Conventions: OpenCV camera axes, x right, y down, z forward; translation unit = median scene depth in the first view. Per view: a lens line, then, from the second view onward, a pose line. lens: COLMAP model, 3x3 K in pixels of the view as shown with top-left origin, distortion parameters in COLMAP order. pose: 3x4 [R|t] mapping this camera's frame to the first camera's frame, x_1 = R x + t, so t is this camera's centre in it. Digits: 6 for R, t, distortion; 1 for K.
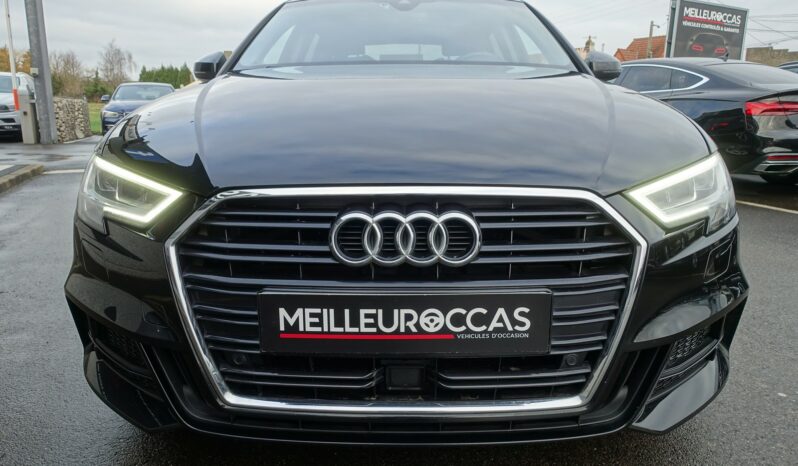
lens RADIAL K [[543.1, 0, 401.7], [0, 543.1, 231.1], [0, 0, 1]] dist [-0.009312, 0.003628]
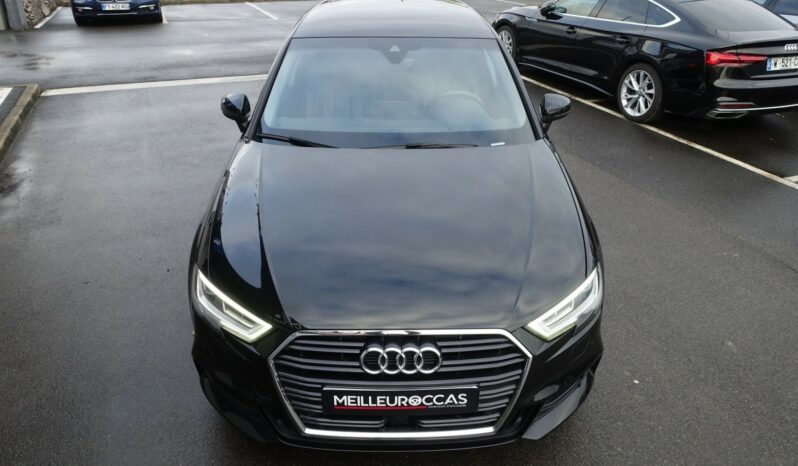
lens RADIAL K [[543.1, 0, 400.4], [0, 543.1, 241.0], [0, 0, 1]] dist [-0.009312, 0.003628]
pose [[0.999671, -0.008871, 0.024062, -0.035899], [0.002026, 0.962653, 0.270731, -0.877825], [-0.025565, -0.270593, 0.962354, -0.665076]]
